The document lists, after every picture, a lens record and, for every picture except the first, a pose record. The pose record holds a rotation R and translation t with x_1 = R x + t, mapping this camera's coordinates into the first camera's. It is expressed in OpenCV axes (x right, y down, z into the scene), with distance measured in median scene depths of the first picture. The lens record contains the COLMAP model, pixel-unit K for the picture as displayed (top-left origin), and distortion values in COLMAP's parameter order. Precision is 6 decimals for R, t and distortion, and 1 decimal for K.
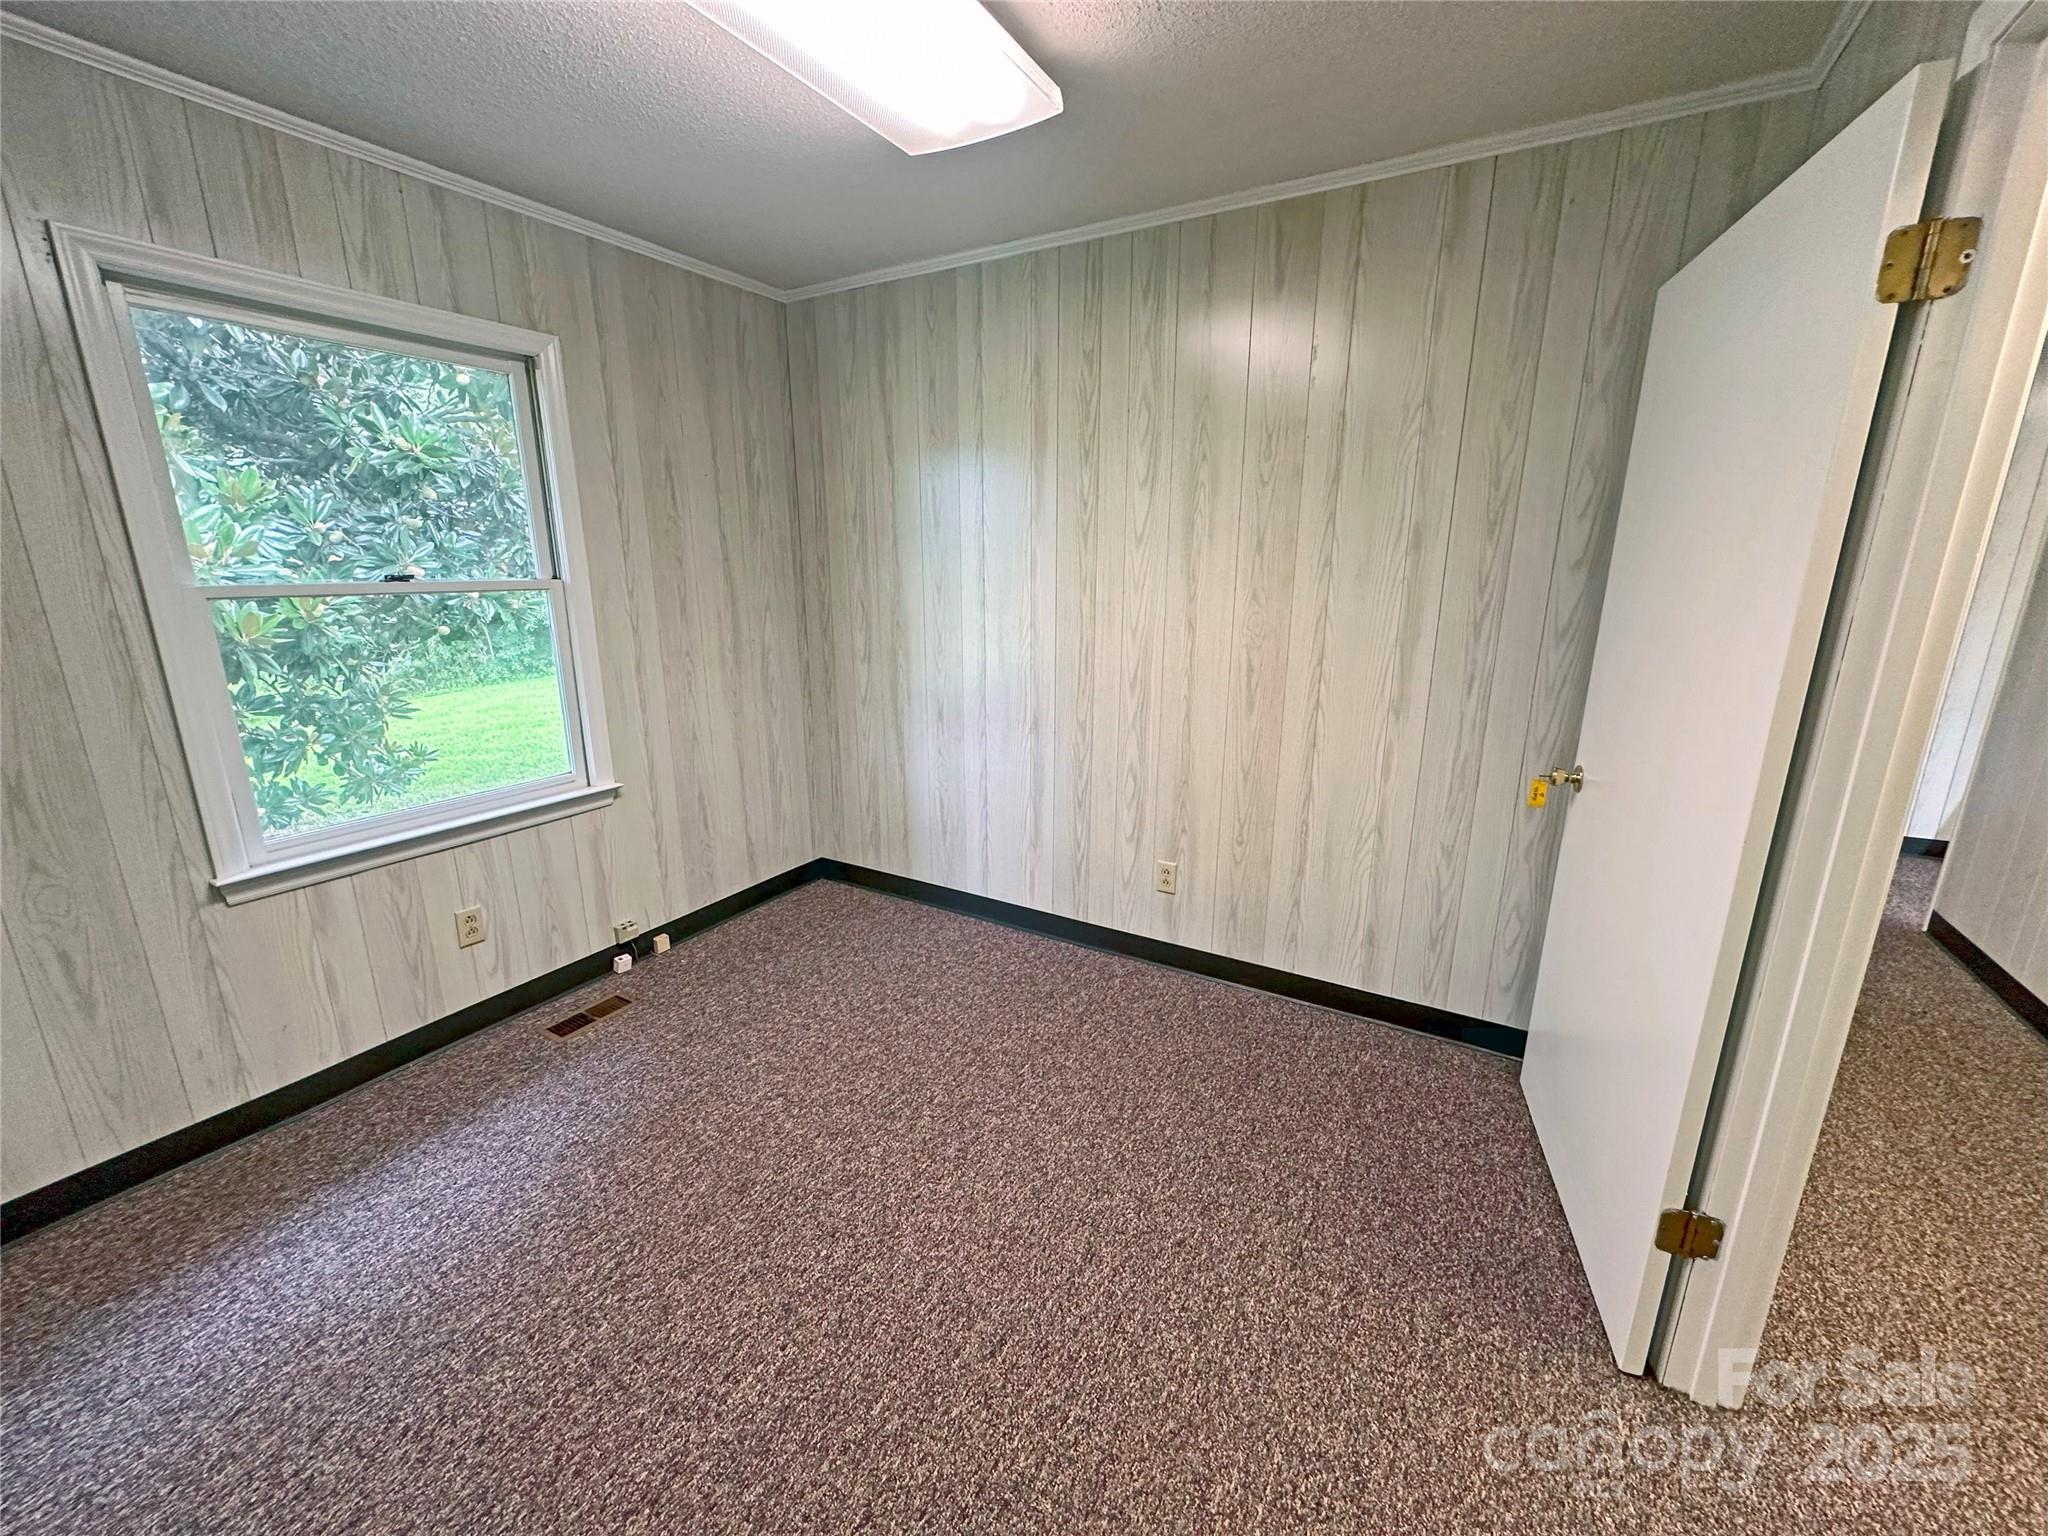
lens RADIAL K [[815.6, 0, 1022.9], [0, 815.6, 765.3], [0, 0, 1]] dist [-0.005534, 0.001124]
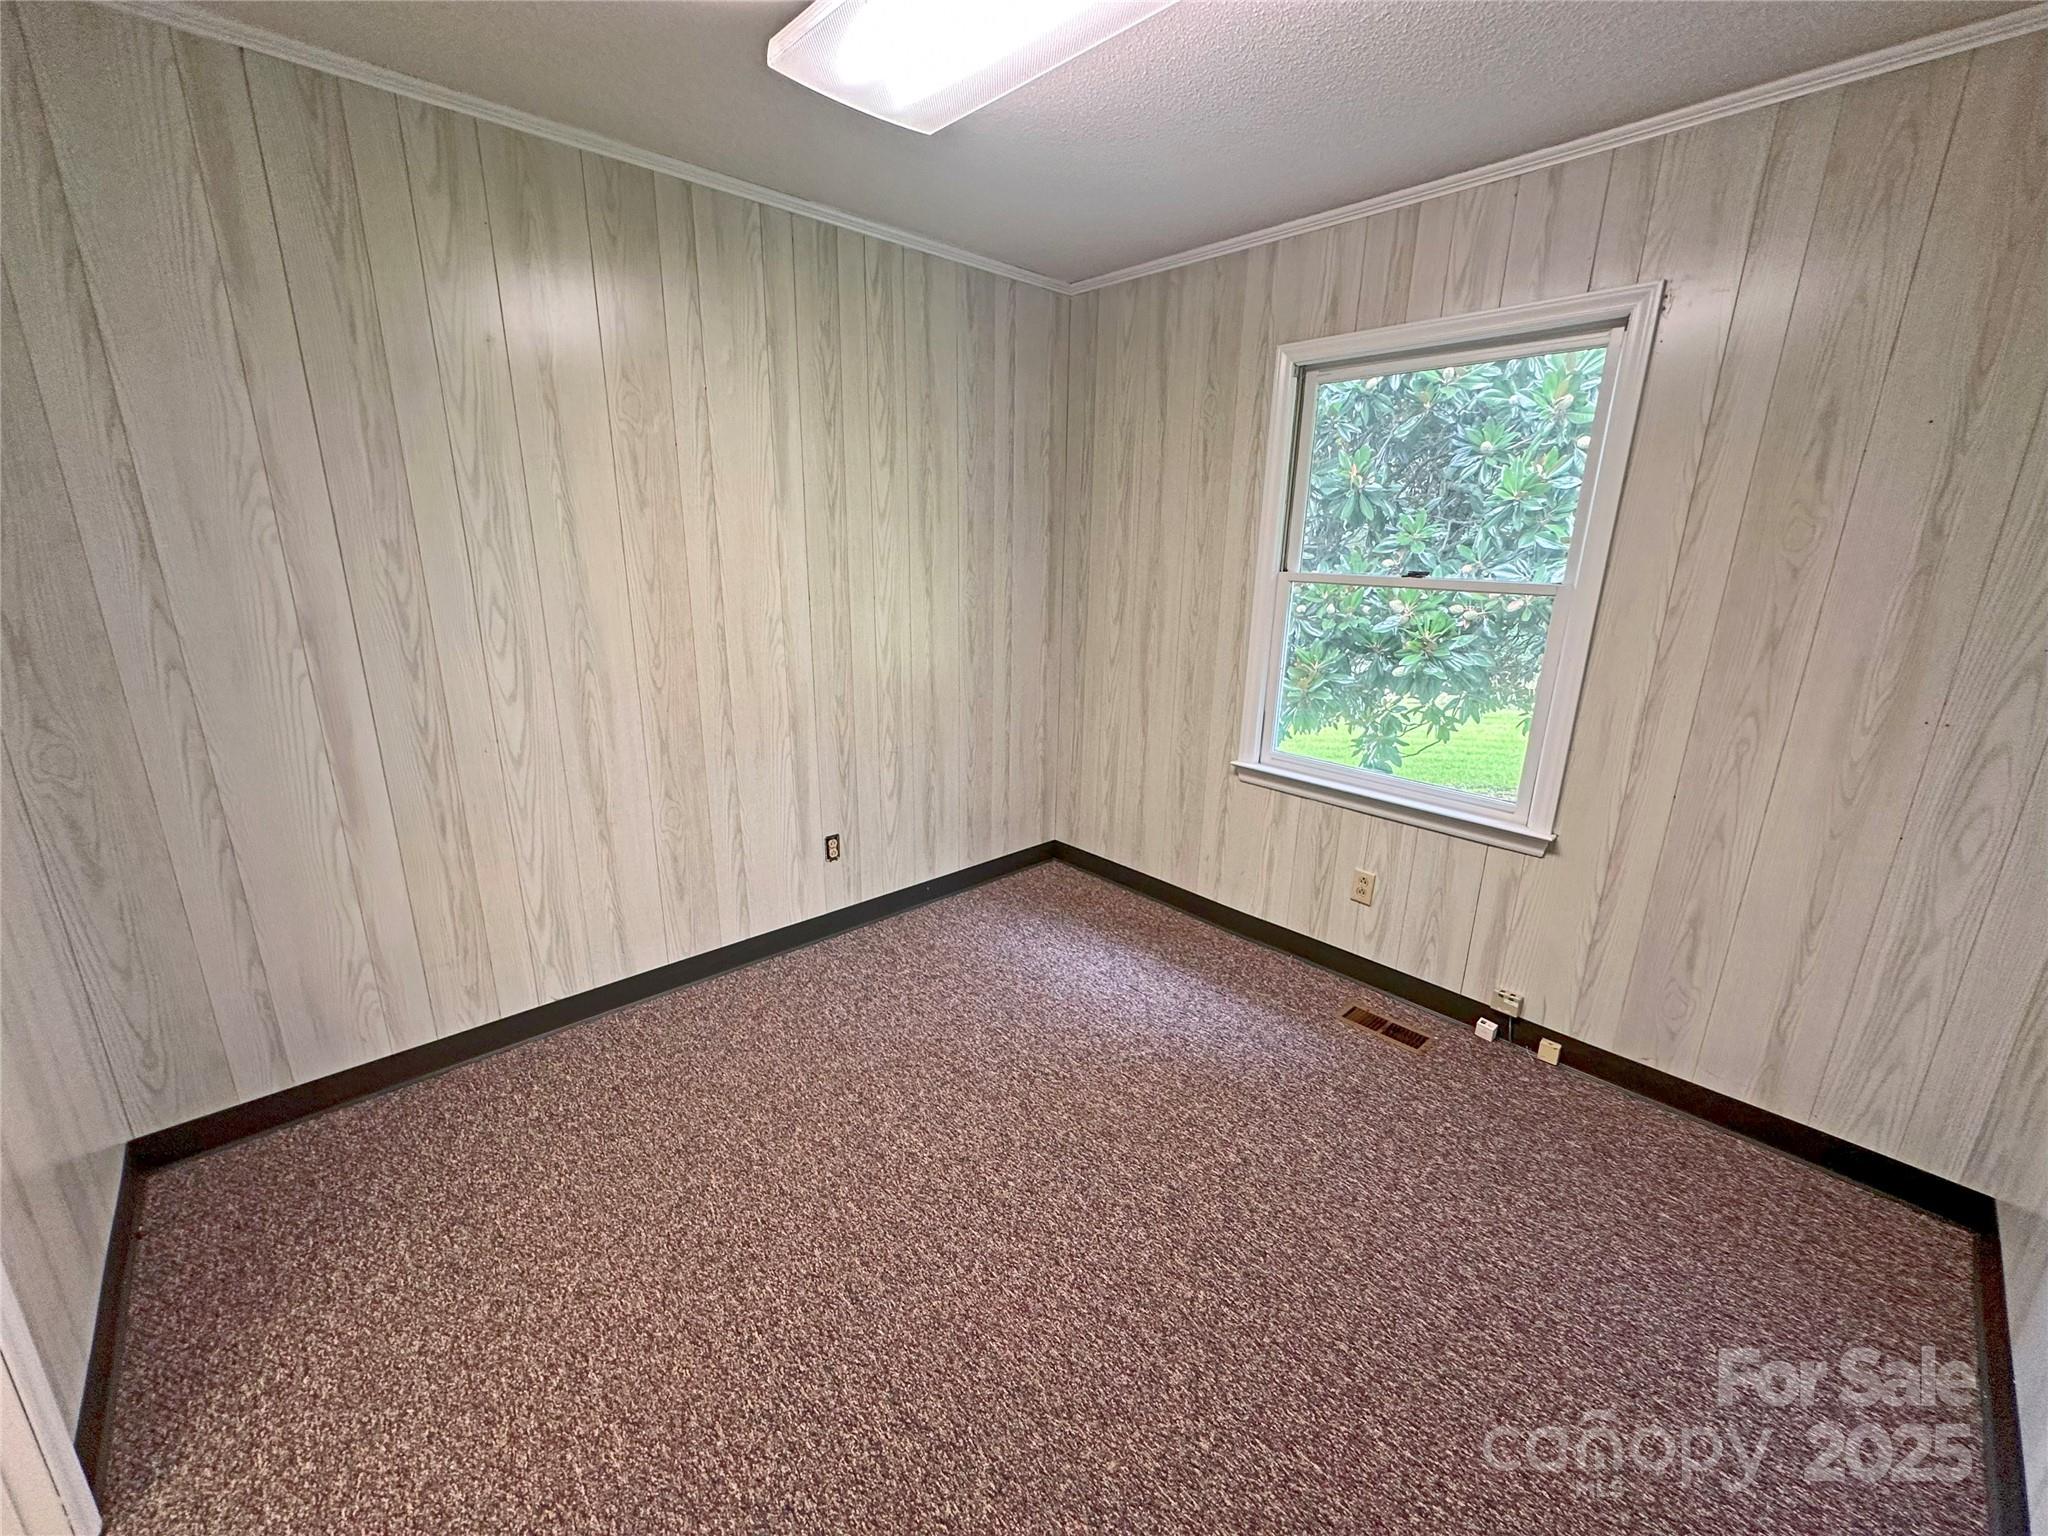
lens RADIAL K [[815.6, 0, 1026.6], [0, 815.6, 766.9], [0, 0, 1]] dist [-0.005534, 0.001124]
pose [[-0.284669, 0.248333, -0.925902, 0.455587], [-0.250660, 0.912978, 0.321932, -0.200928], [0.925275, 0.323731, -0.197650, 0.759091]]
